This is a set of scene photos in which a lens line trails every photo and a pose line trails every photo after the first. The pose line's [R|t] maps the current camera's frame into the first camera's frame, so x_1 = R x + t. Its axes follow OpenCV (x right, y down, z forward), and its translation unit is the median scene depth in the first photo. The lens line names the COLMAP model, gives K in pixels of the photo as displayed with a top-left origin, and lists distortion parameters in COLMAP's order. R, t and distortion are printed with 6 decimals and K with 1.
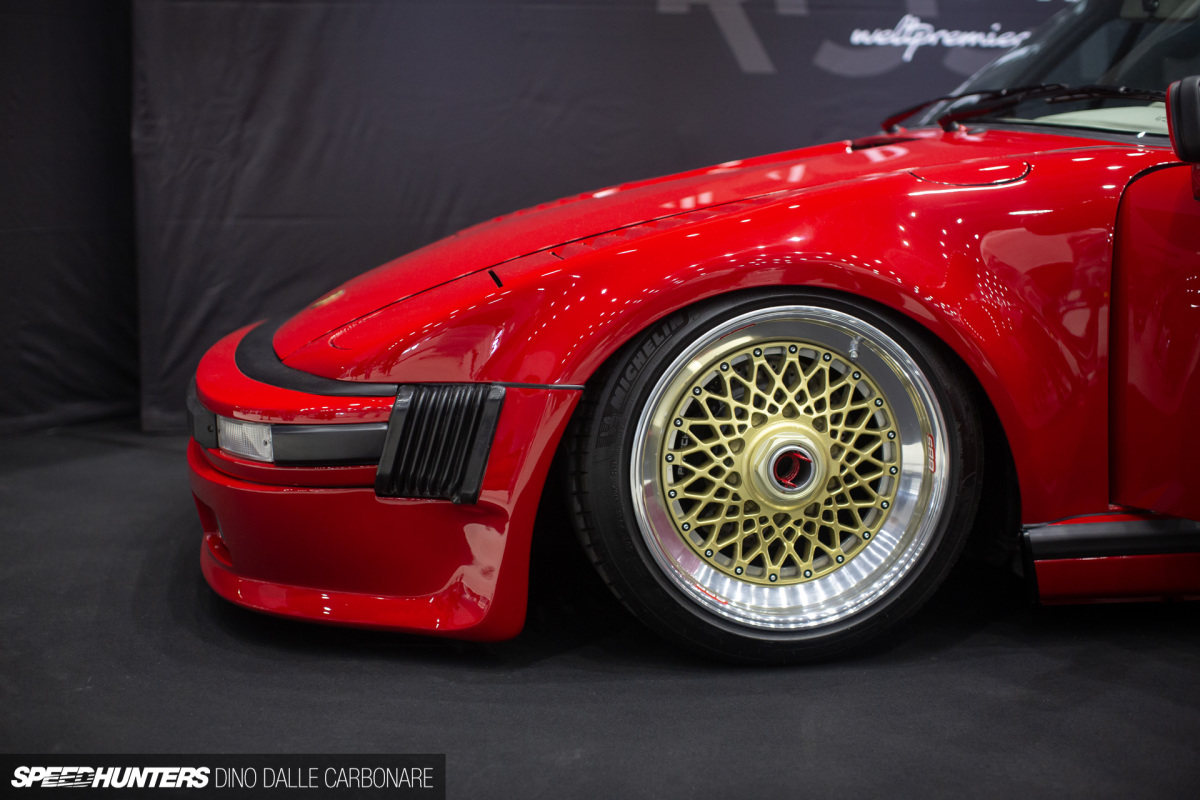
lens RADIAL K [[1776.3, 0, 600.0], [0, 1776.3, 400.0], [0, 0, 1]] dist [-0.124392, 0.132663]
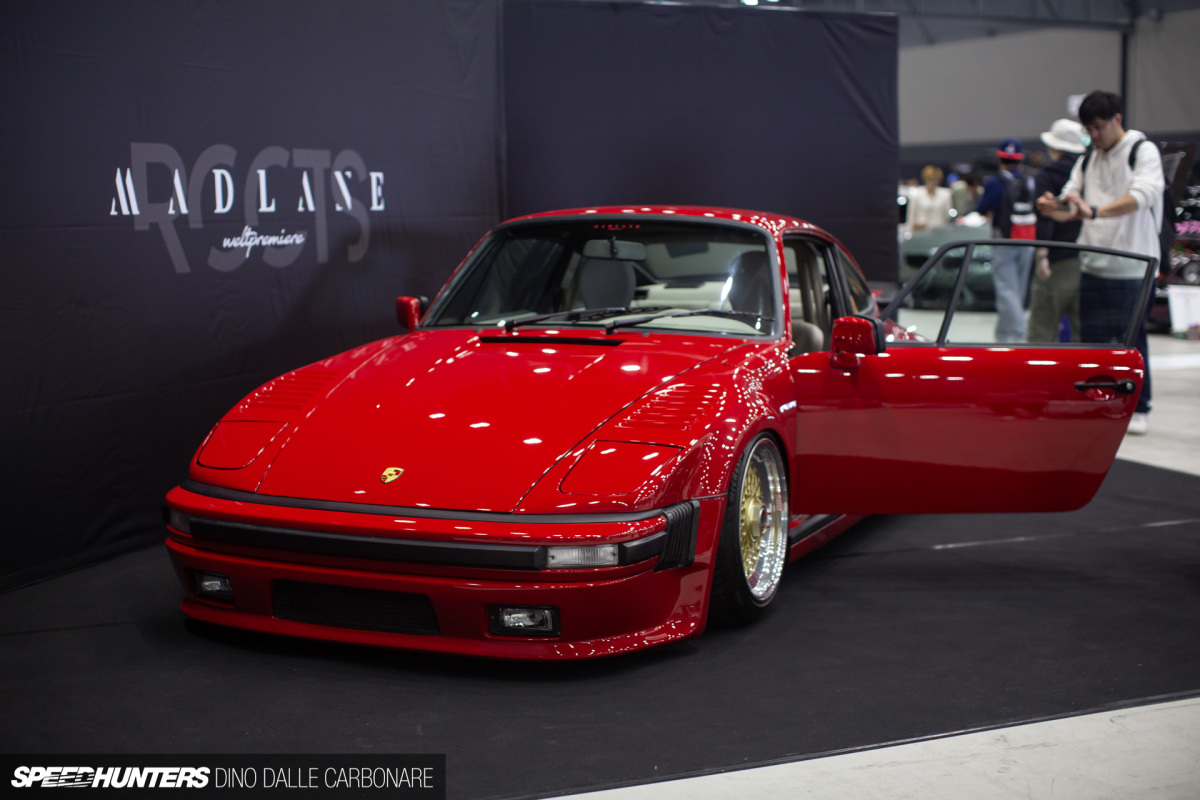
lens RADIAL K [[1776.3, 0, 600.0], [0, 1776.3, 400.0], [0, 0, 1]] dist [-0.124392, 0.132663]
pose [[0.503522, -0.101782, 0.857966, -1.664444], [0.125697, 0.991101, 0.043808, -0.202469], [-0.854790, 0.085786, 0.511835, 0.116587]]
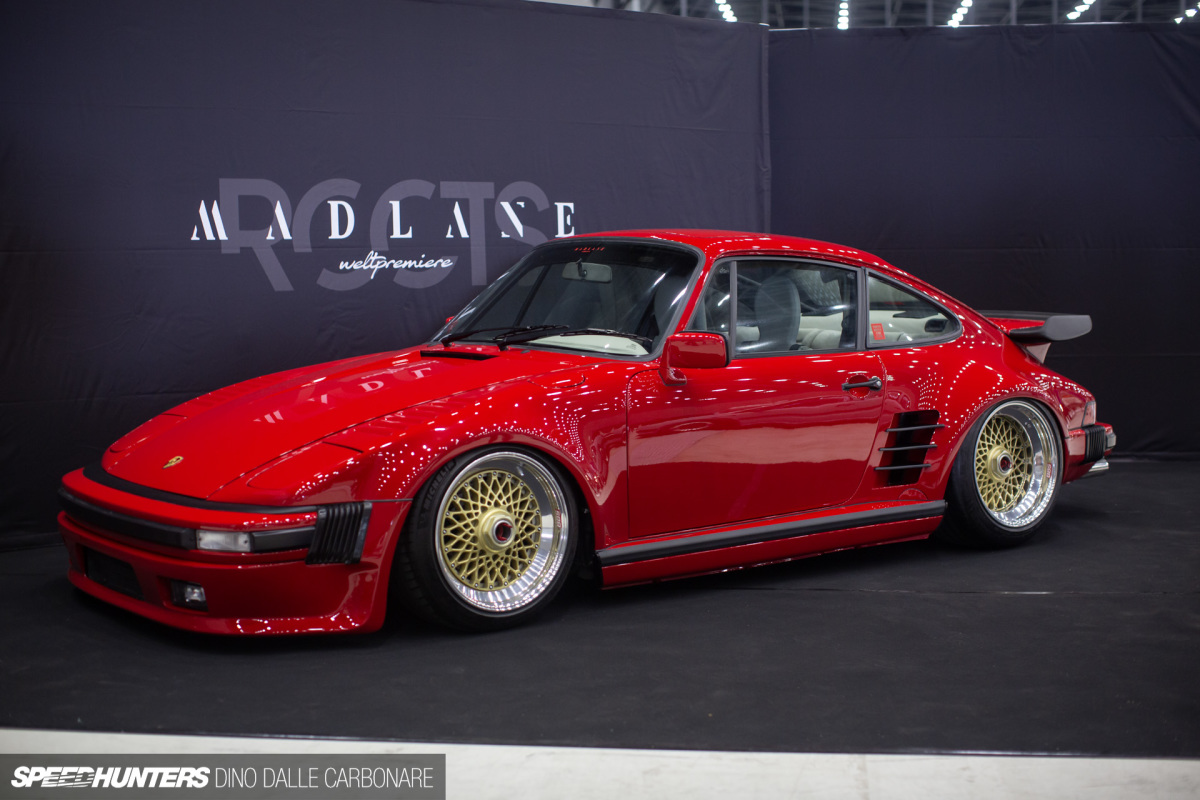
lens RADIAL K [[1776.3, 0, 600.0], [0, 1776.3, 400.0], [0, 0, 1]] dist [-0.124392, 0.132663]
pose [[0.874365, -0.051001, 0.482582, -0.763395], [0.077545, 0.996367, -0.035200, -0.031464], [-0.479033, 0.068199, 0.875143, -0.845319]]
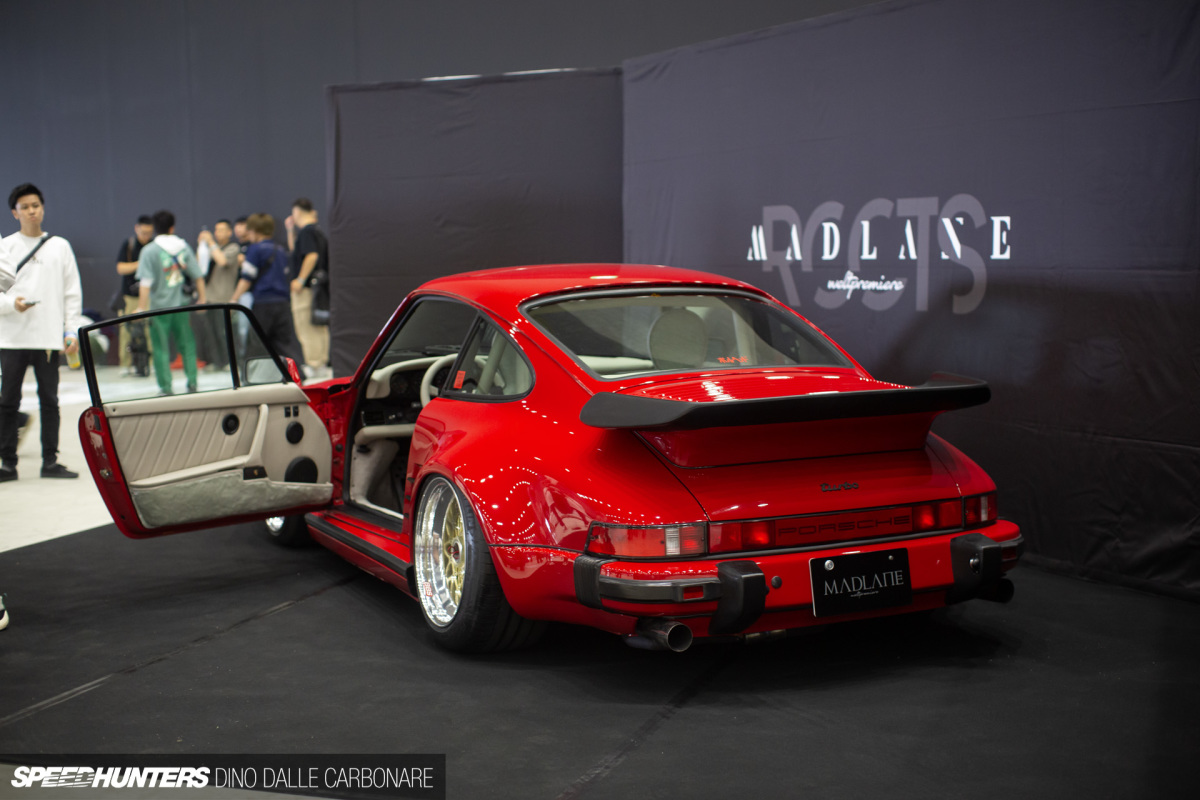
lens RADIAL K [[1776.3, 0, 600.0], [0, 1776.3, 400.0], [0, 0, 1]] dist [-0.124392, 0.132663]
pose [[0.318566, 0.070682, -0.945262, 3.006520], [-0.122378, 0.991937, 0.032929, -0.240608], [0.939968, 0.105189, 0.324648, 0.538969]]
